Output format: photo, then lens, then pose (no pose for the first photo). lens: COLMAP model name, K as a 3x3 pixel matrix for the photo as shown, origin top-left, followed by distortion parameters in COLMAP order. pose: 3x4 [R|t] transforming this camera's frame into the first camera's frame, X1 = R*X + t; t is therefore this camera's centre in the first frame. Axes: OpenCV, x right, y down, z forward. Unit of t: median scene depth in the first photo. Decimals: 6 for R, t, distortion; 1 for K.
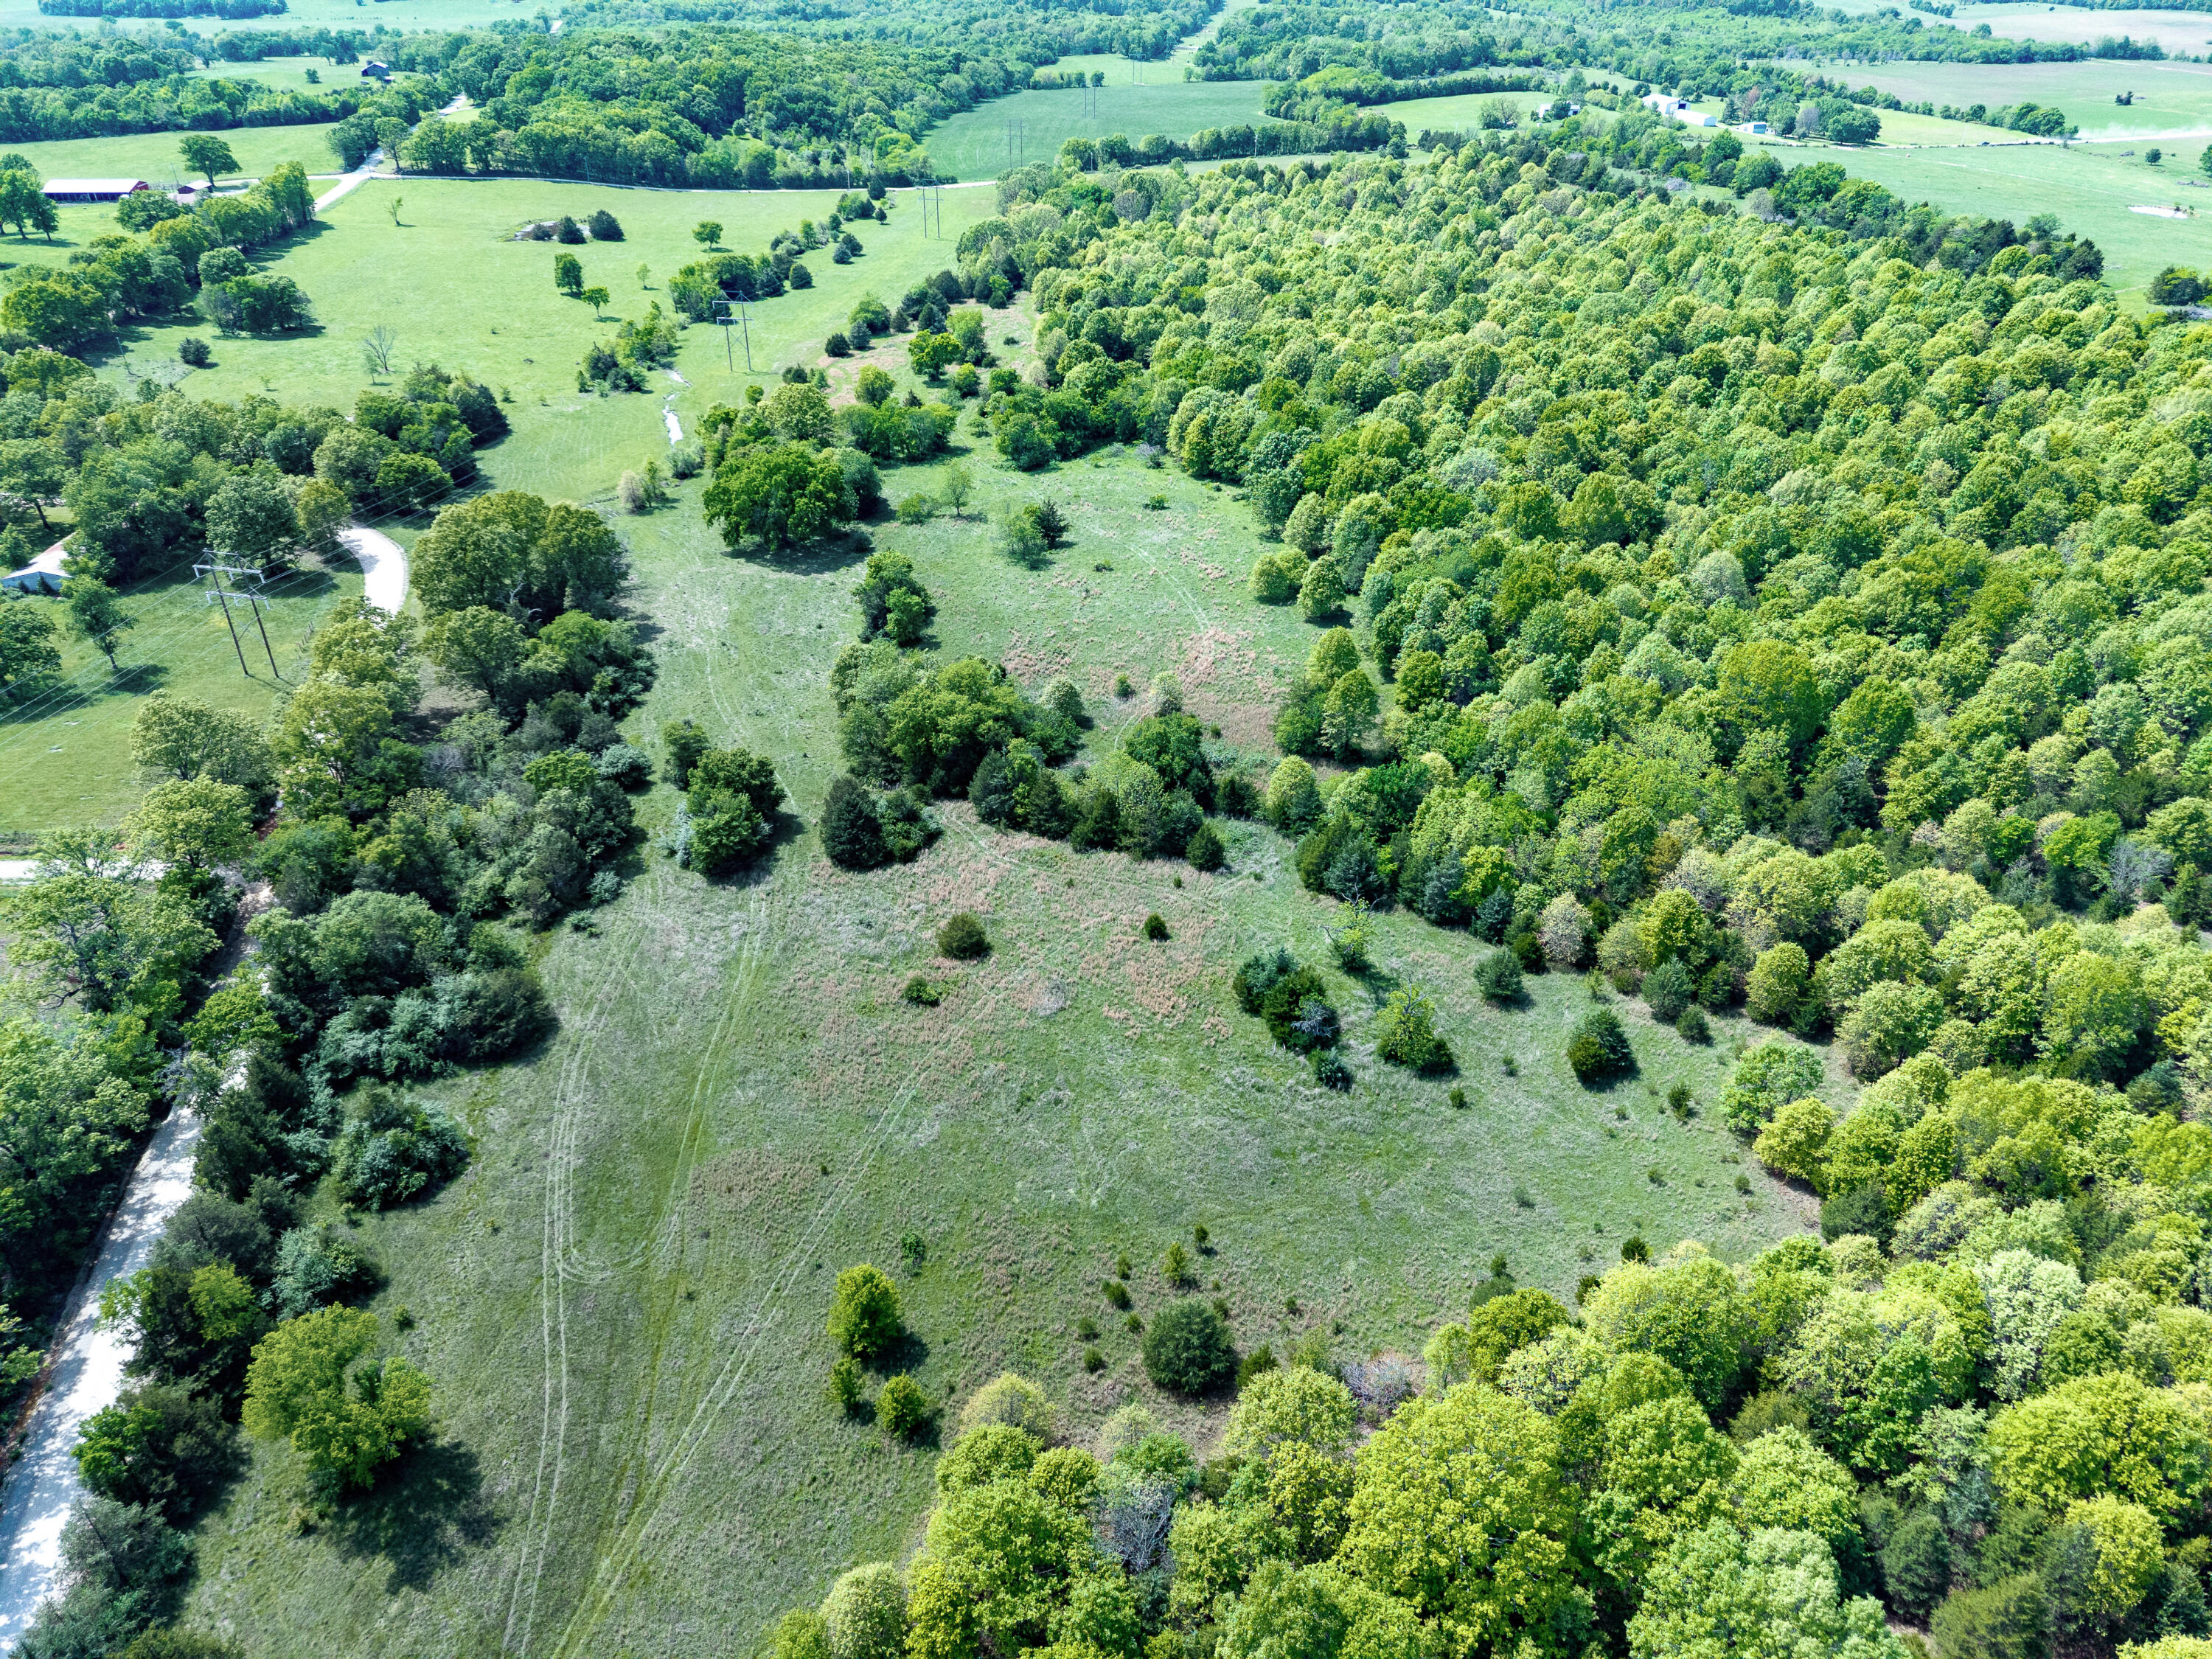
lens RADIAL K [[1514.6, 0, 1106.0], [0, 1514.6, 829.5], [0, 0, 1]] dist [0.011802, -0.007941]
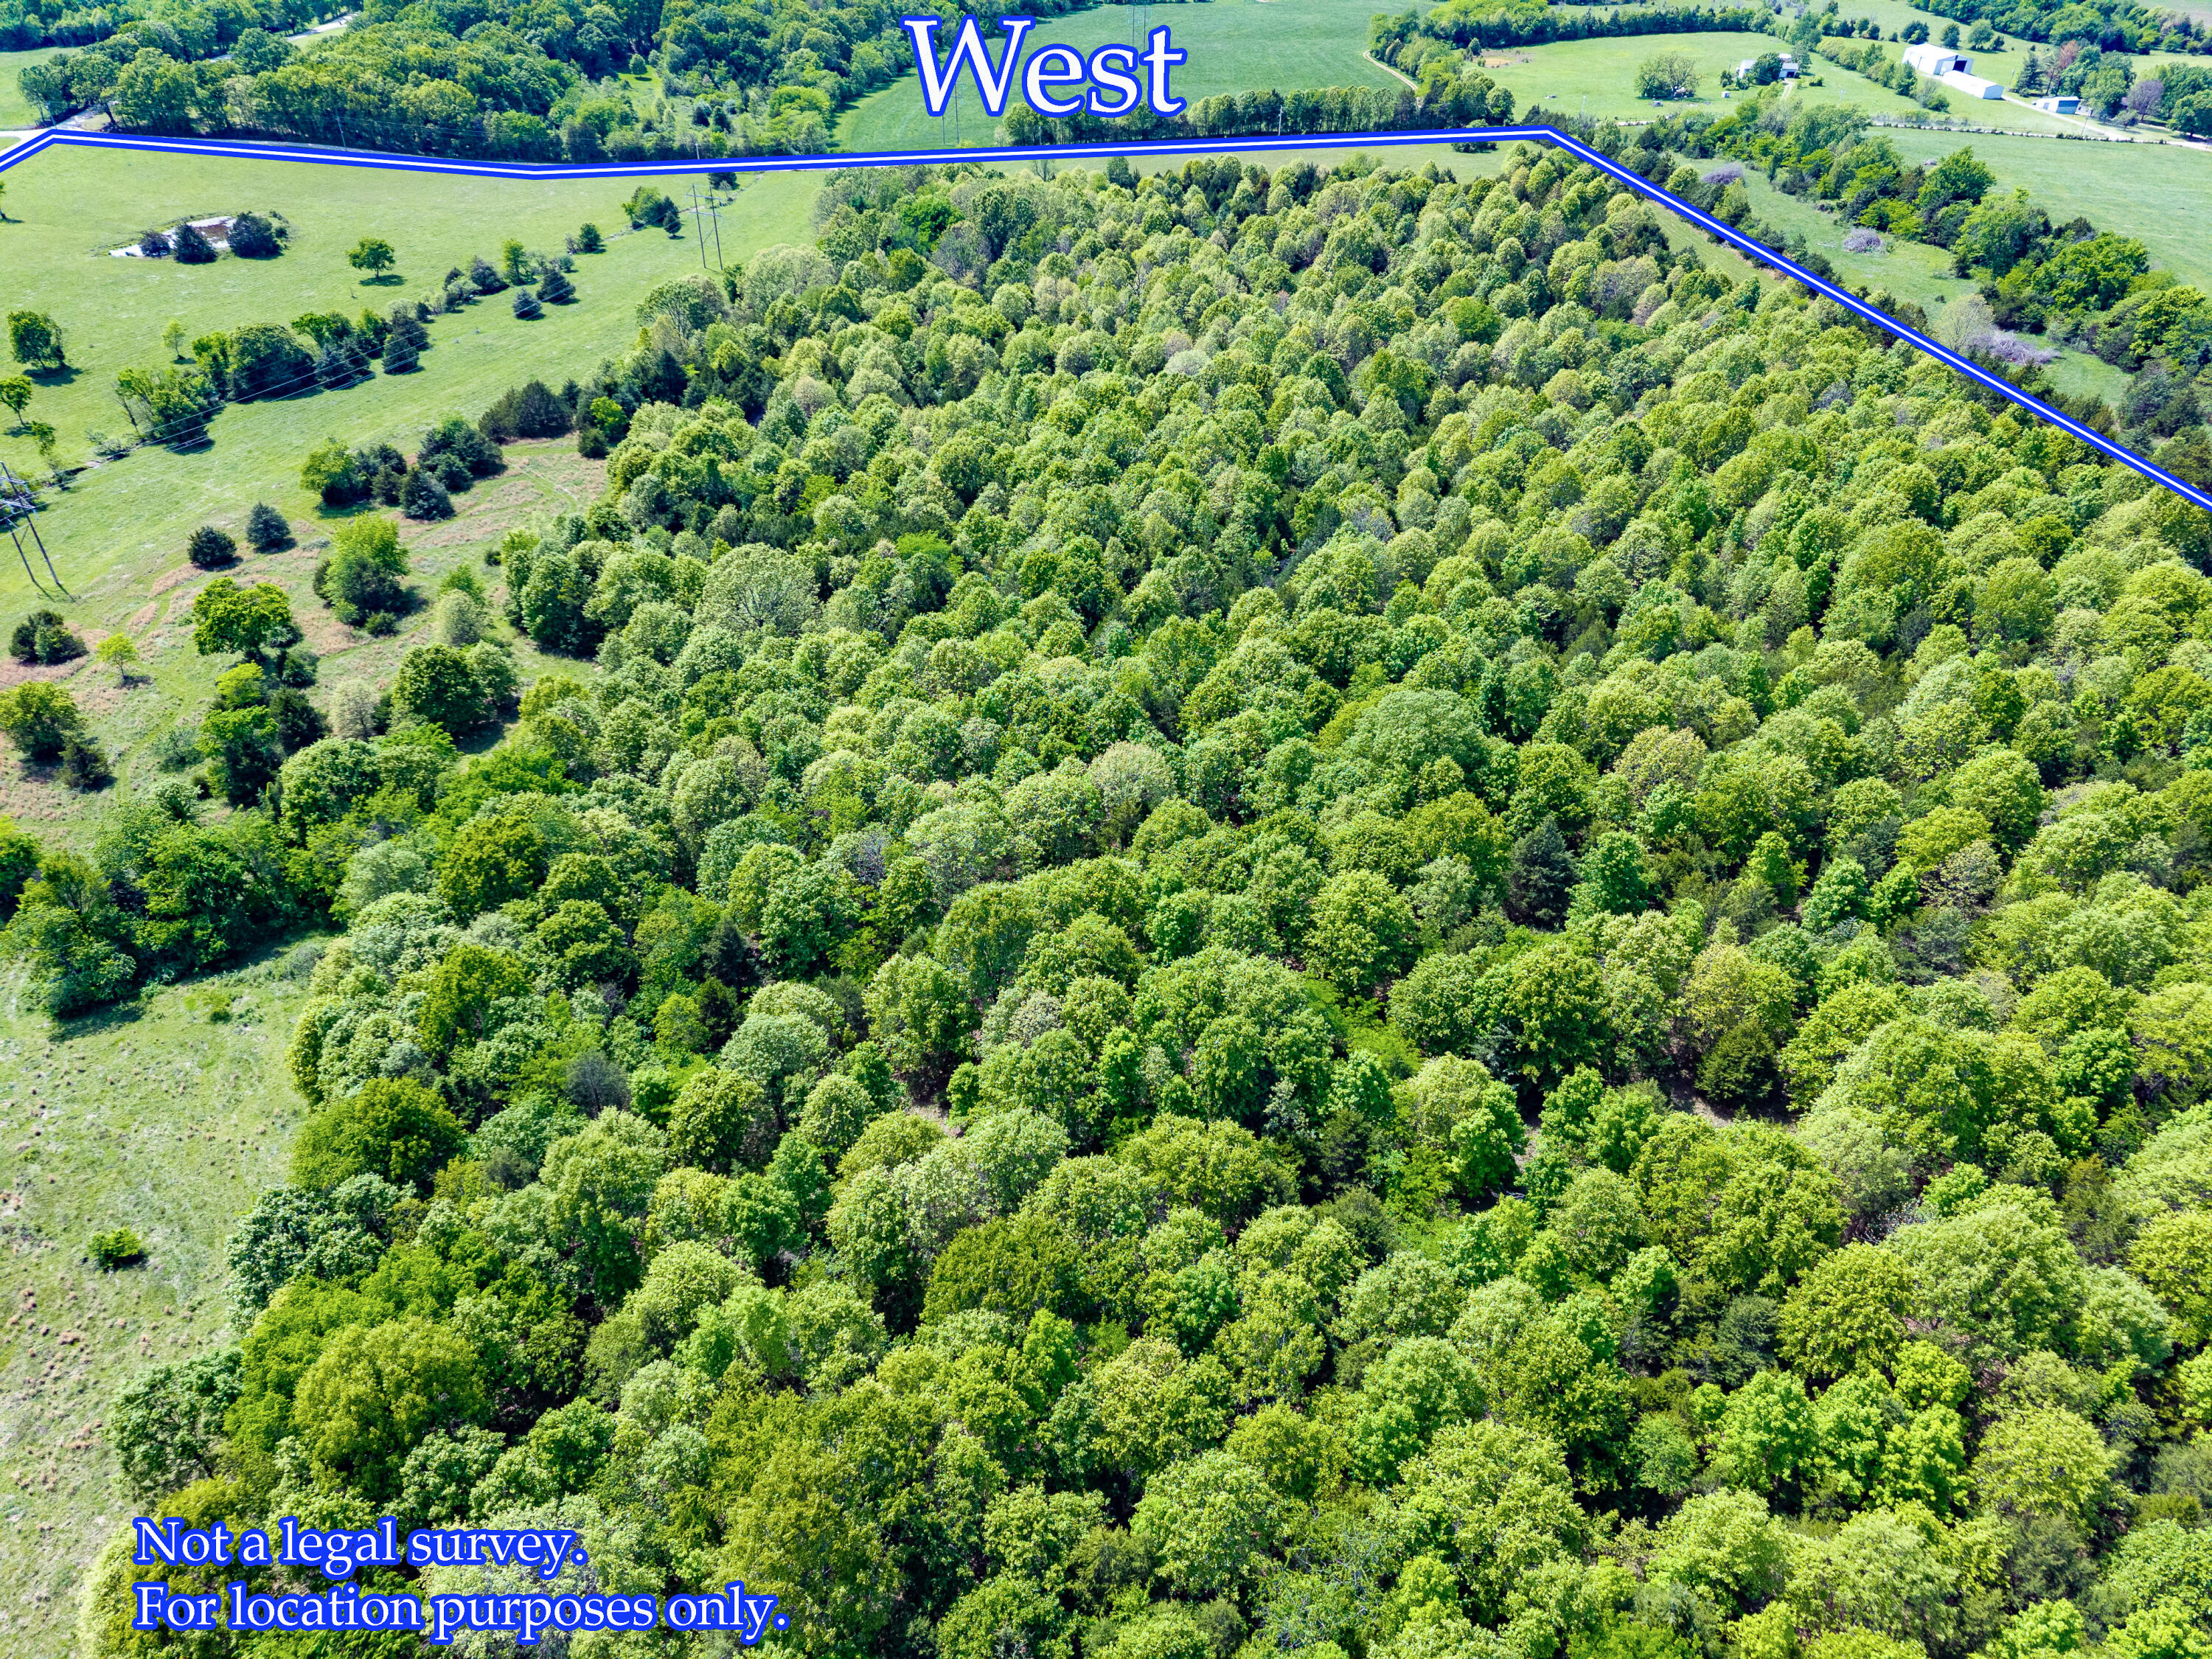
lens RADIAL K [[1514.6, 0, 1106.0], [0, 1514.6, 829.5], [0, 0, 1]] dist [0.011802, -0.007941]
pose [[0.984626, 0.102858, -0.141180, 0.458153], [-0.093293, 0.992974, 0.072789, -0.504708], [0.147675, -0.058499, 0.987304, 0.818839]]
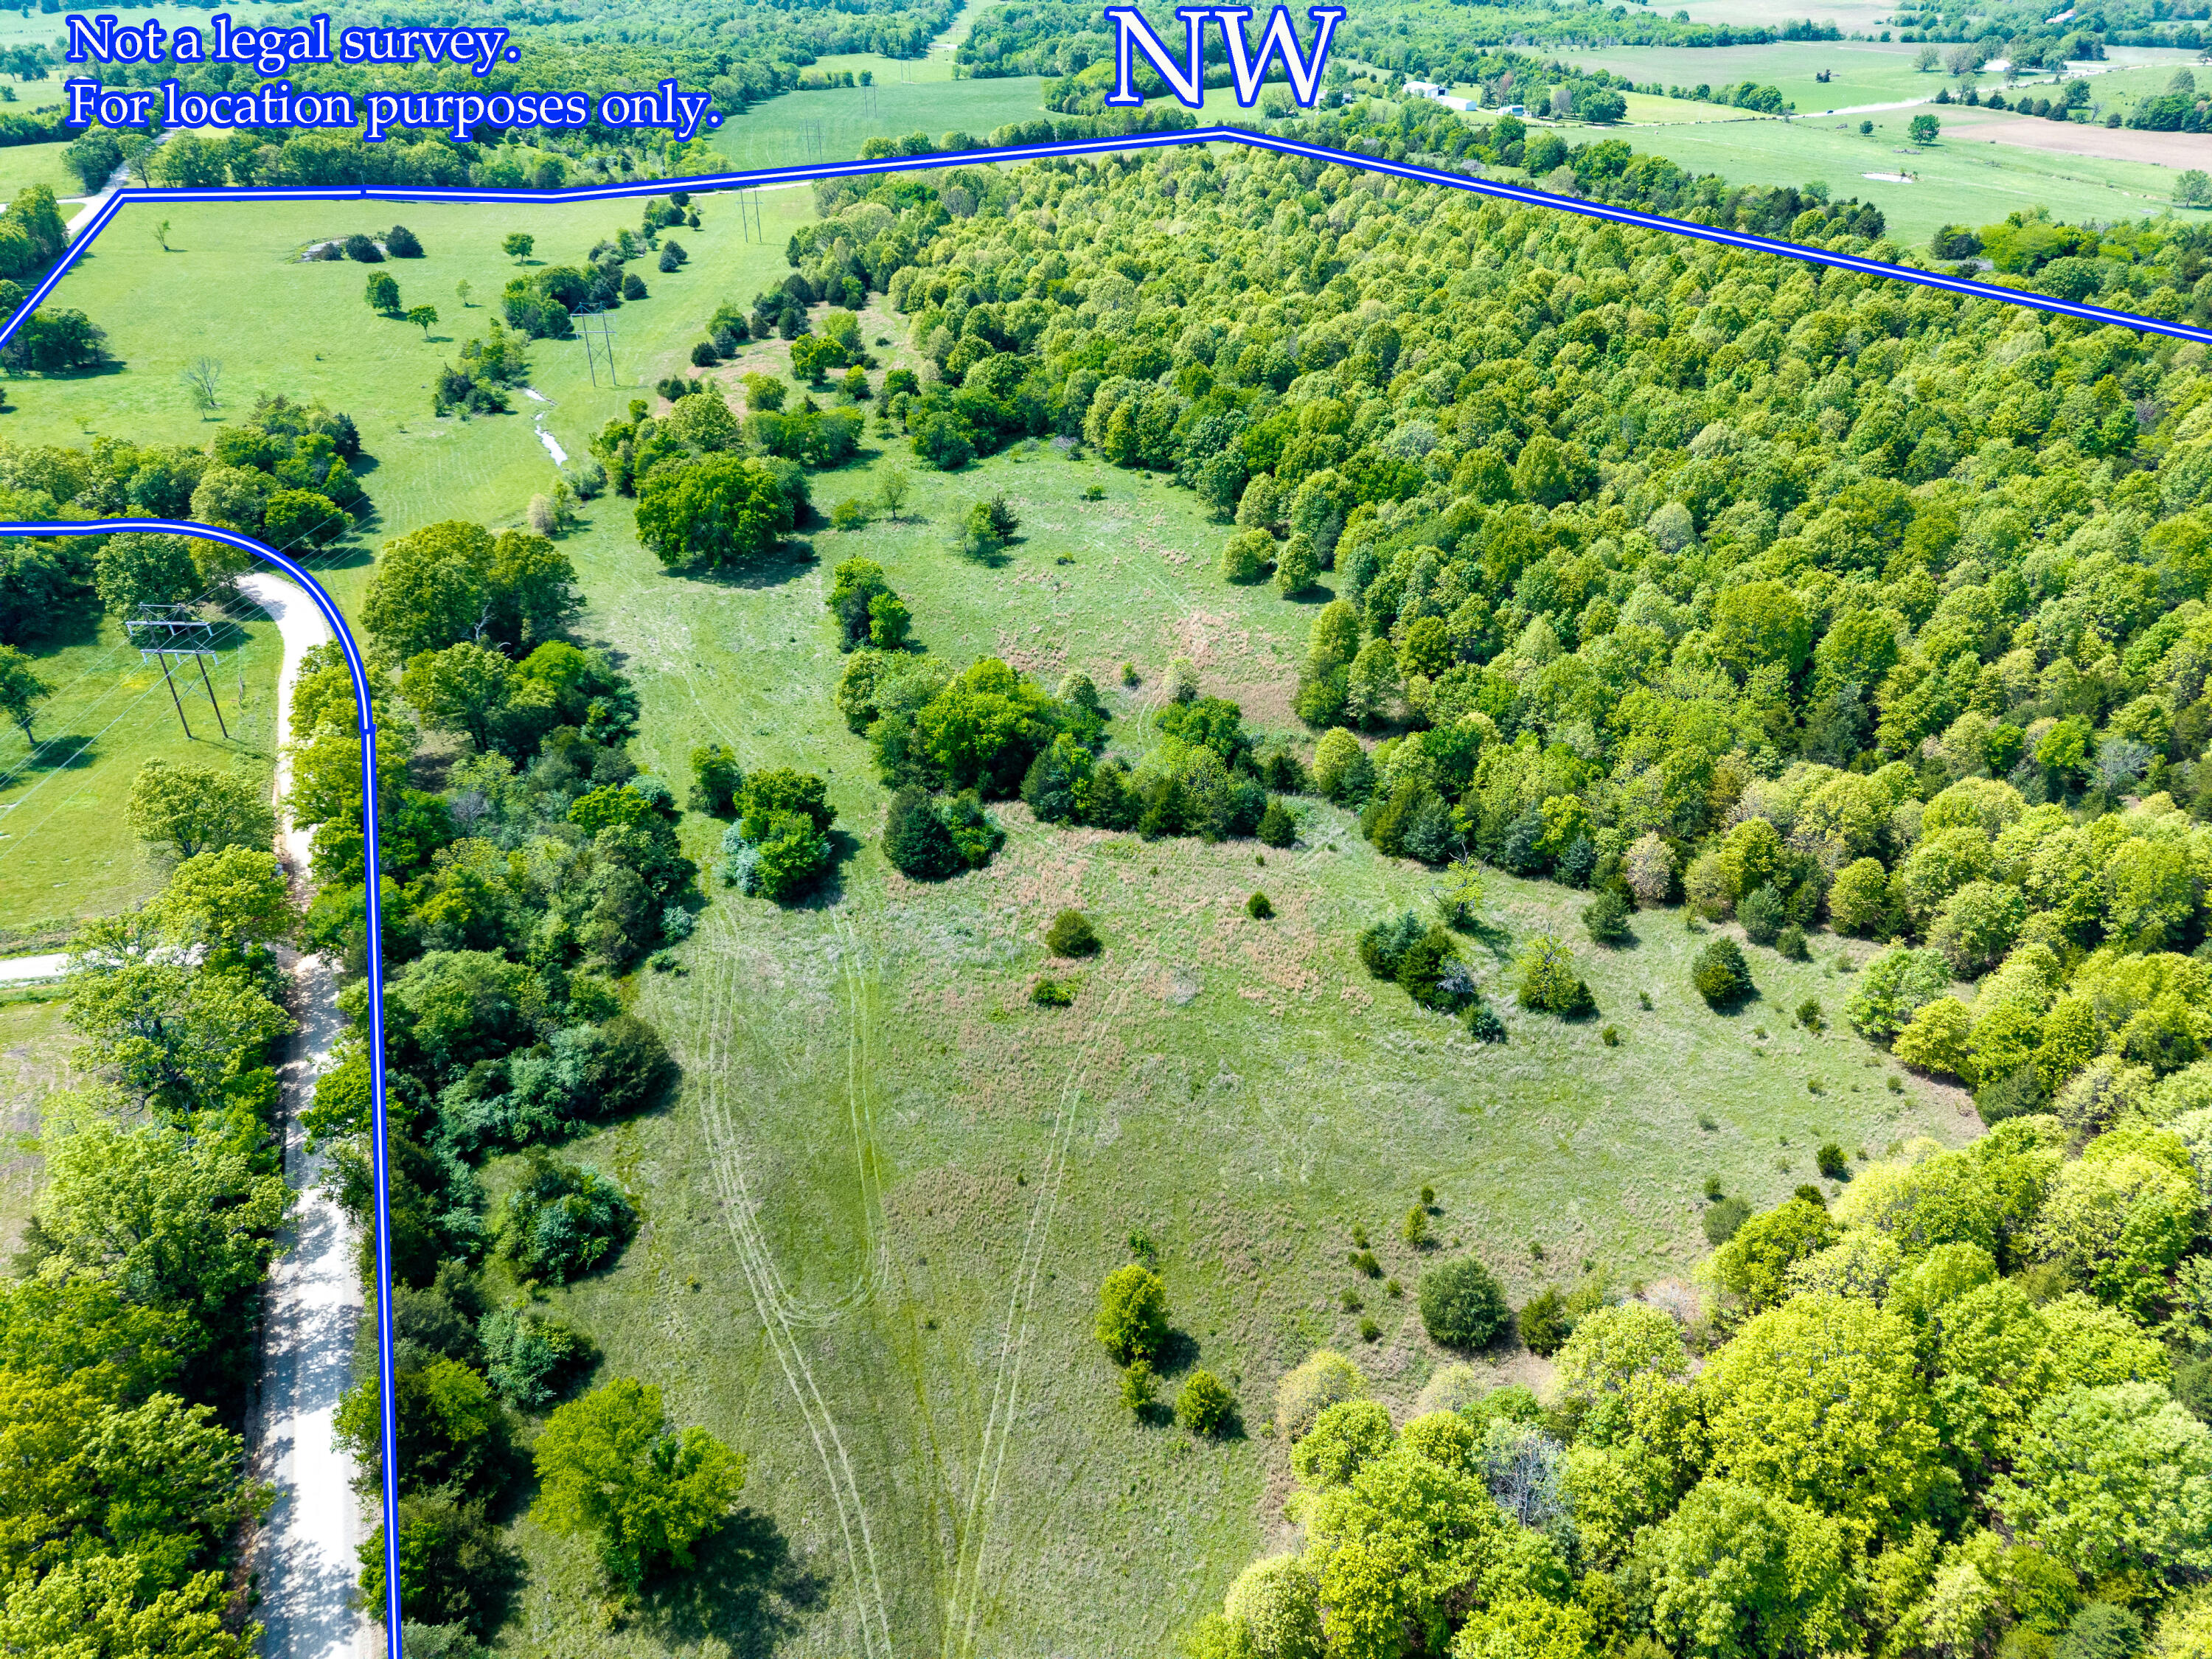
lens RADIAL K [[1514.6, 0, 1106.0], [0, 1514.6, 829.5], [0, 0, 1]] dist [0.011802, -0.007941]
pose [[0.985189, -0.093042, 0.144036, -0.161458], [0.093032, 0.995640, 0.006820, -0.001653], [-0.144042, 0.006681, 0.989549, 0.016019]]
